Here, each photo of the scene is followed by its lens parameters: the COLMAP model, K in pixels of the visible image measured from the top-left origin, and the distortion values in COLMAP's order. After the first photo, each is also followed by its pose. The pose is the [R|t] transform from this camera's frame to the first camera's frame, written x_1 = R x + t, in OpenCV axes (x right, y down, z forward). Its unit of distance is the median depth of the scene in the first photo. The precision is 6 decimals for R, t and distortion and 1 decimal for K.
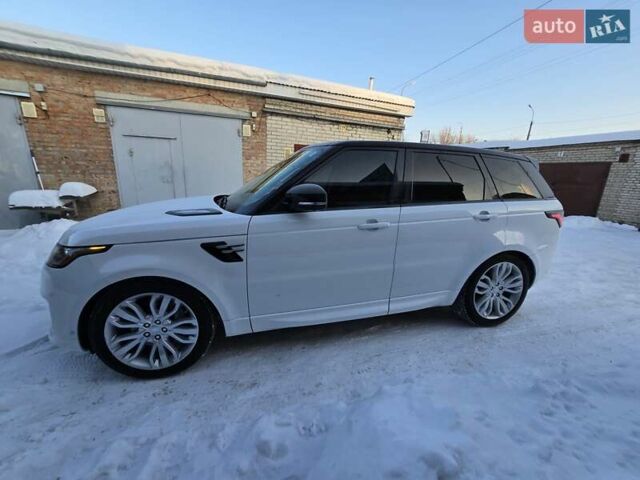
lens RADIAL K [[260.7, 0, 320.2], [0, 260.7, 240.4], [0, 0, 1]] dist [-0.002534, -0.000154]
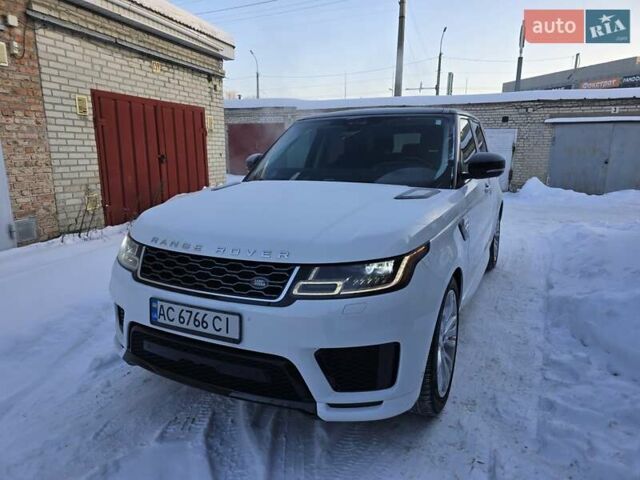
lens RADIAL K [[424.7, 0, 325.4], [0, 424.7, 244.7], [0, 0, 1]] dist [0.027430, -0.012536]
pose [[0.648893, -0.197322, 0.734848, -0.502026], [0.204258, 0.975512, 0.081579, -0.036606], [-0.732950, 0.097163, 0.673308, 0.100010]]
